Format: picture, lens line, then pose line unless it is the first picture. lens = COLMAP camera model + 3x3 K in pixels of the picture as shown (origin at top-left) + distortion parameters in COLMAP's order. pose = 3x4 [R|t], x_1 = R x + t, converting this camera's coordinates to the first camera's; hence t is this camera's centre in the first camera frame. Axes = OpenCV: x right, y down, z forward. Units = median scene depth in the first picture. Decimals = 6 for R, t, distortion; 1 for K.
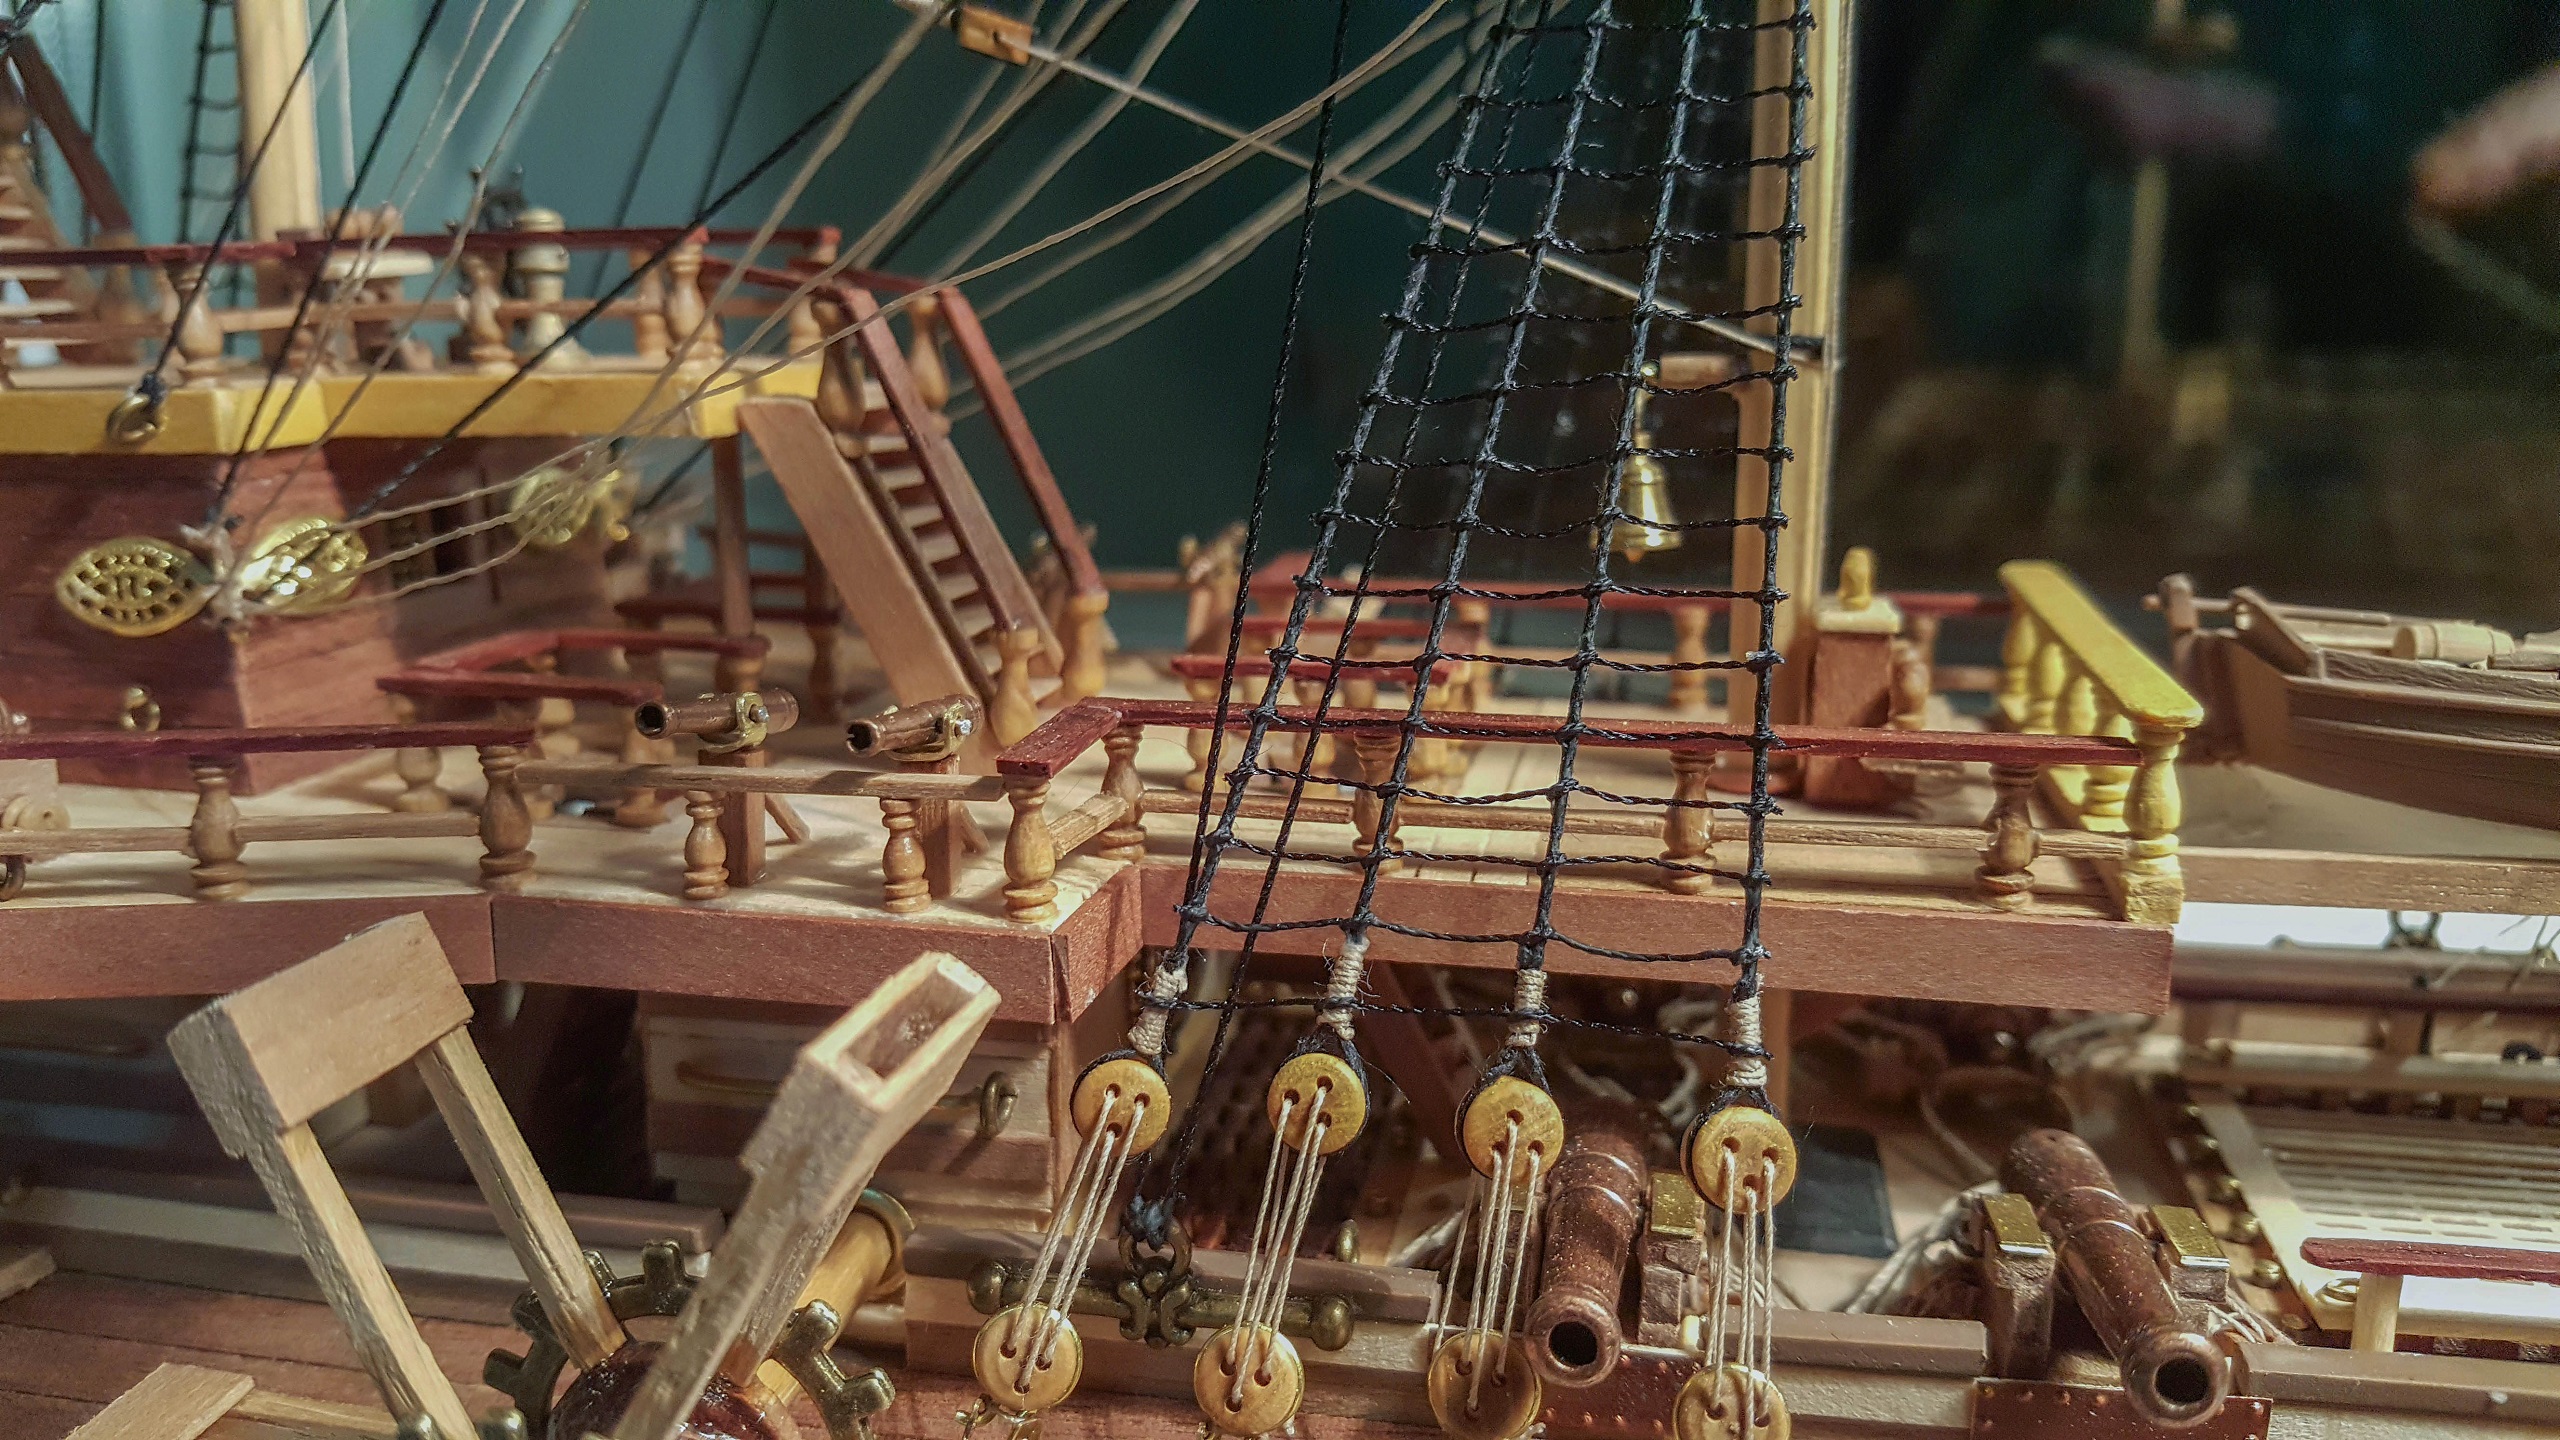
lens RADIAL K [[1967.5, 0, 1231.2], [0, 1967.5, 728.6], [0, 0, 1]] dist [0.099744, -0.298364]
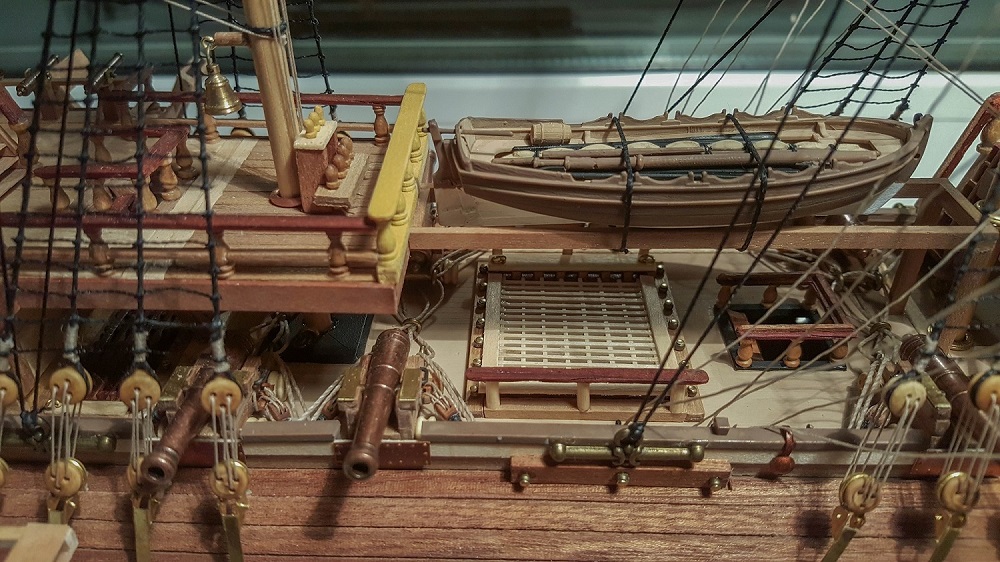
lens RADIAL K [[753.7, 0, 482.7], [0, 753.7, 284.1], [0, 0, 1]] dist [0.112453, -0.273448]
pose [[0.984837, -0.103024, 0.139578, 0.443491], [0.043984, 0.926561, 0.373564, -0.279905], [-0.167814, -0.361761, 0.917043, 0.025652]]
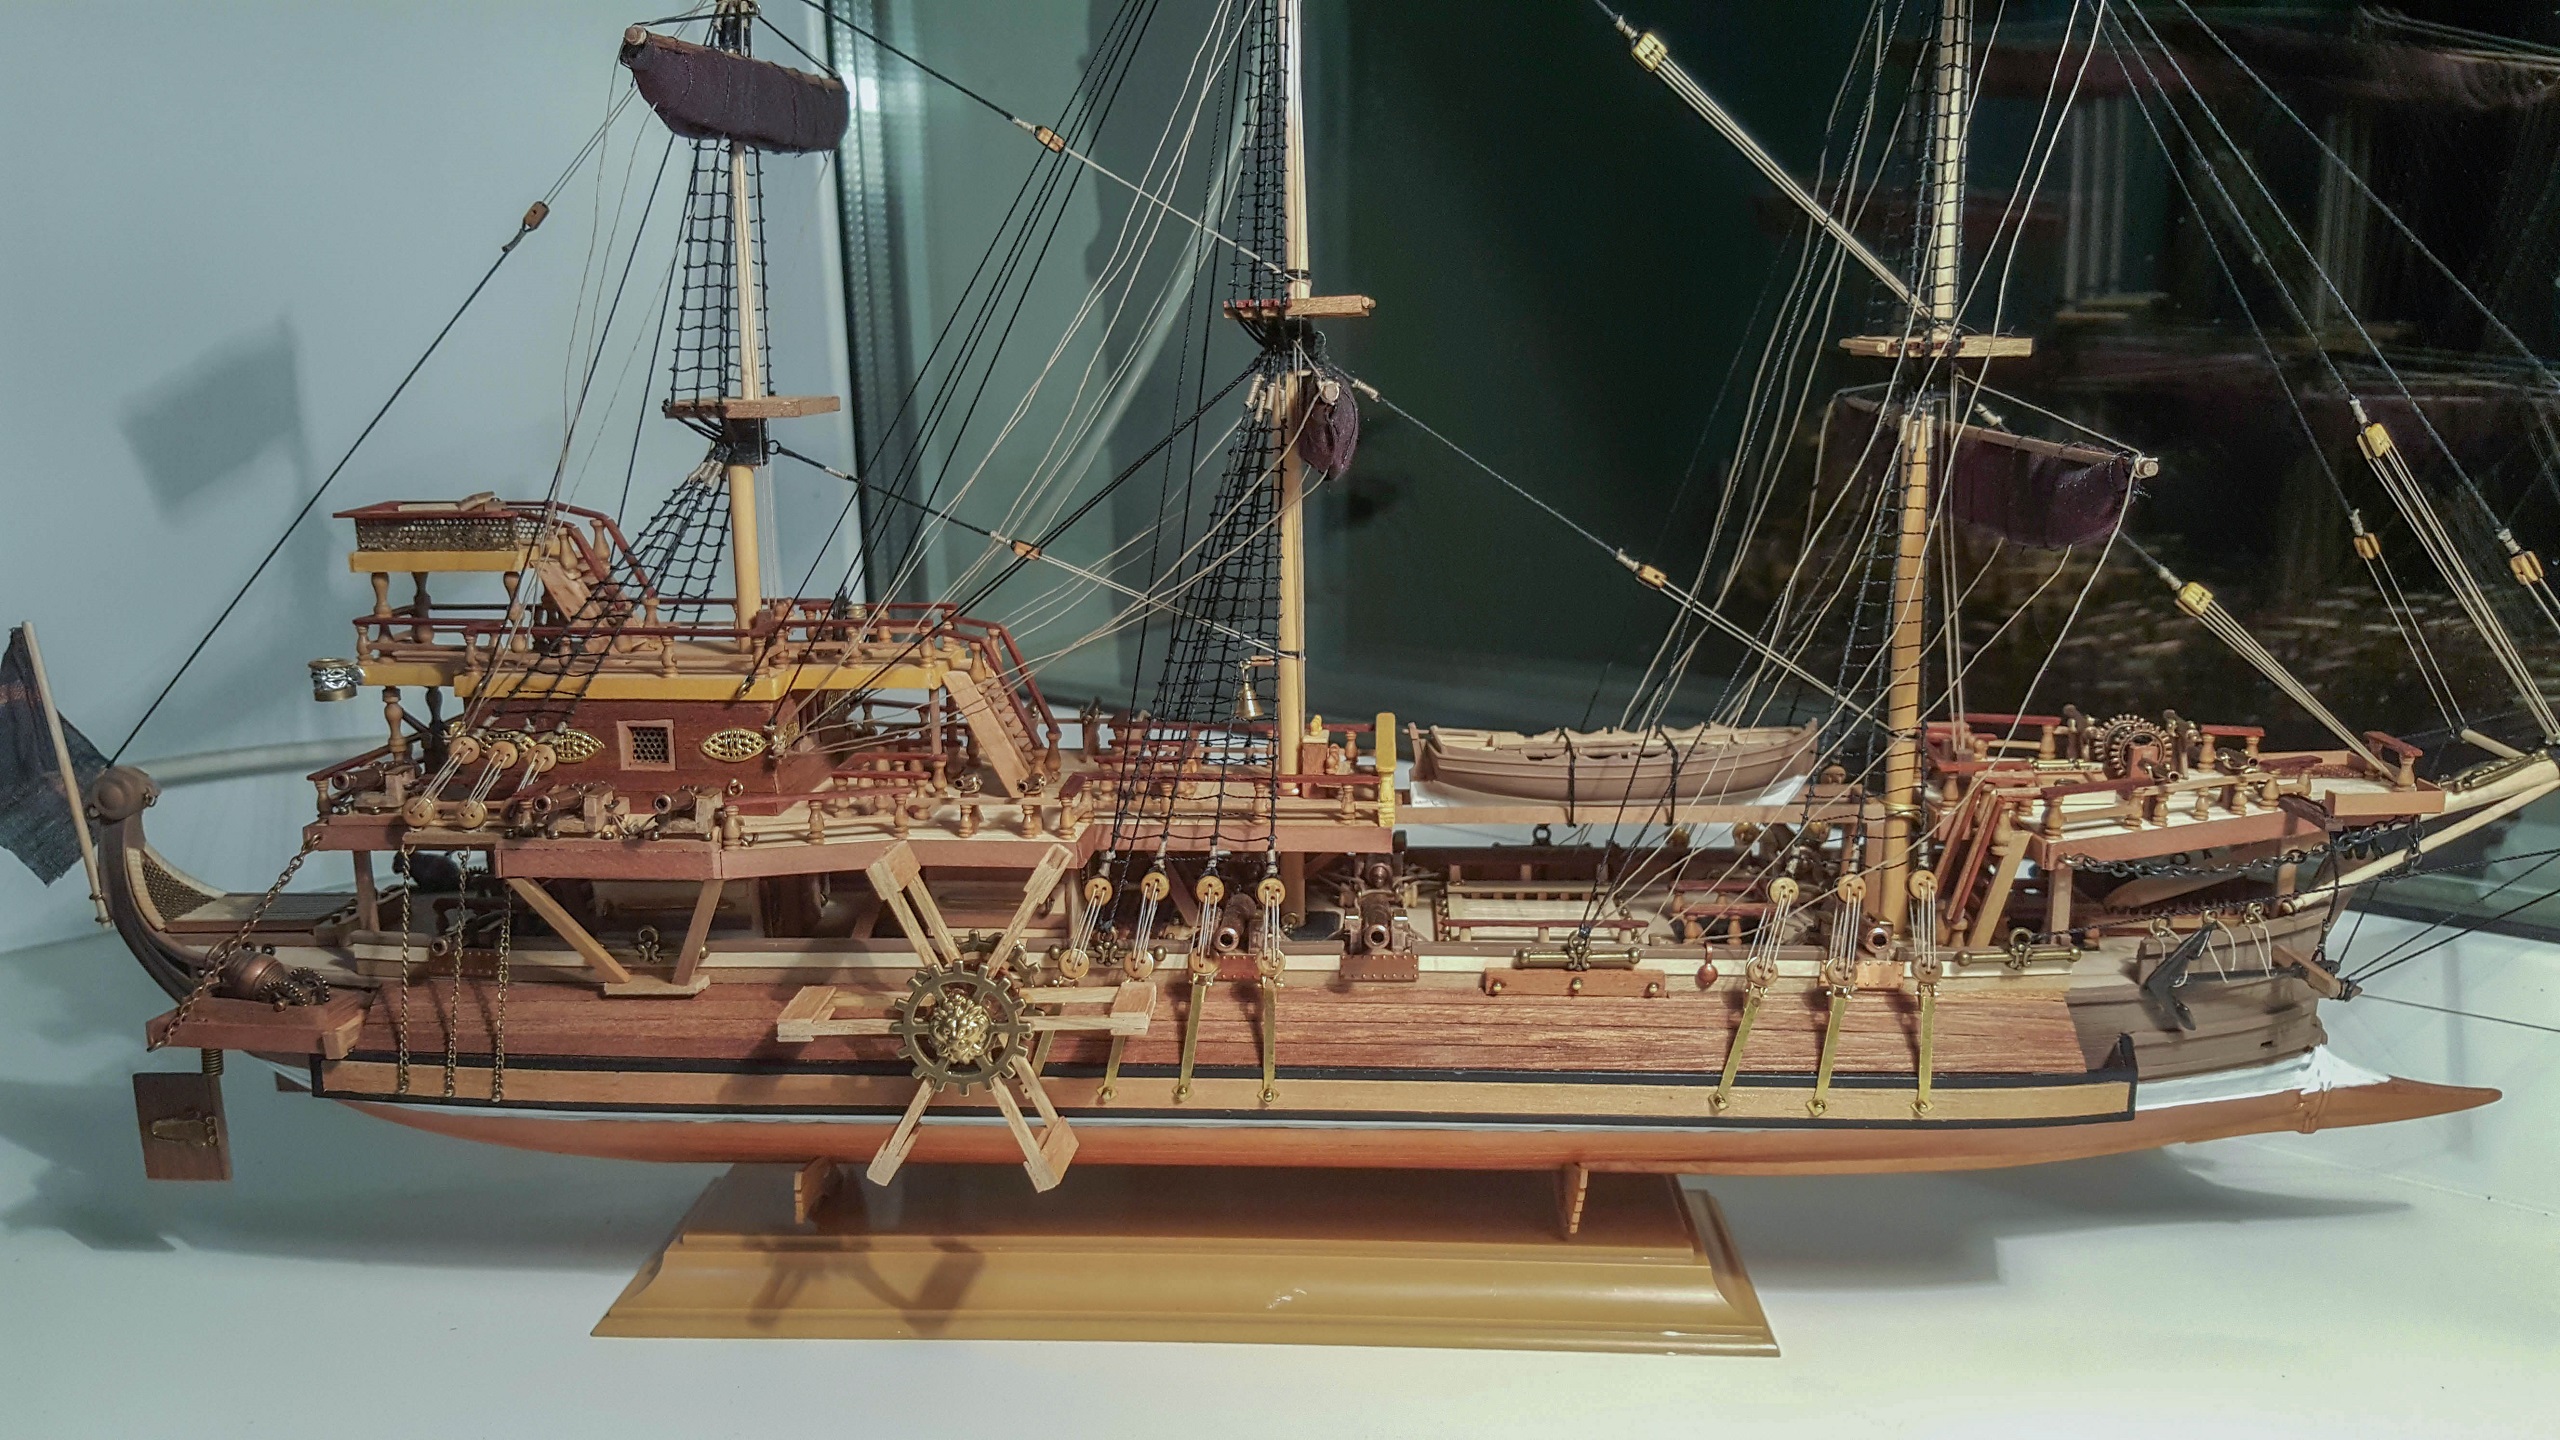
lens RADIAL K [[1944.7, 0, 1281.8], [0, 1944.7, 702.3], [0, 0, 1]] dist [0.127775, -0.228553]
pose [[0.988197, -0.031523, 0.149907, -0.233706], [0.037157, 0.998699, -0.034931, -0.008341], [-0.148611, 0.040089, 0.988083, -2.391297]]
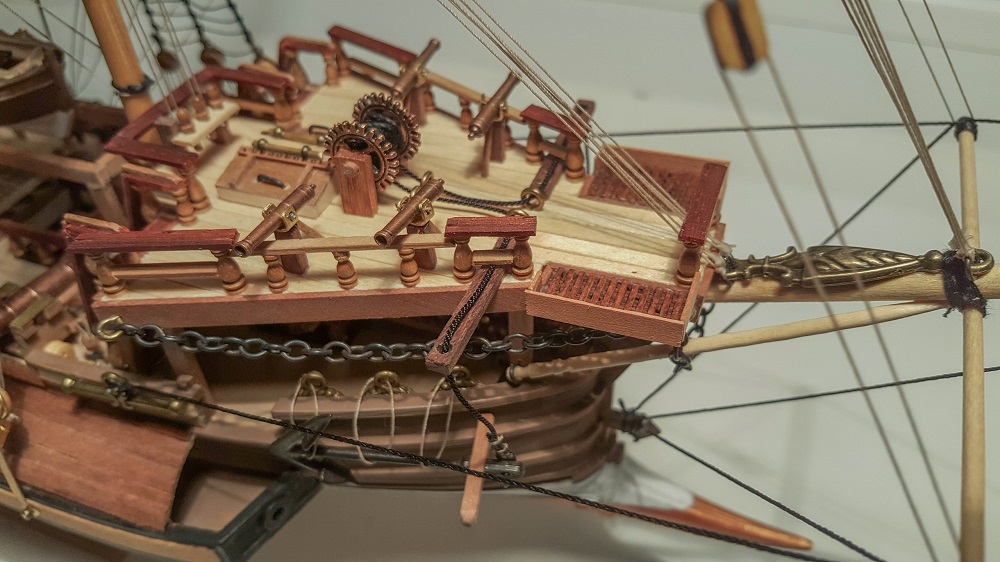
lens RADIAL K [[753.7, 0, 482.7], [0, 753.7, 284.1], [0, 0, 1]] dist [0.112453, -0.273448]
pose [[0.985205, 0.091708, -0.144778, 2.123211], [-0.005352, 0.860830, 0.508865, -0.341767], [0.171296, -0.500561, 0.848585, -0.031558]]
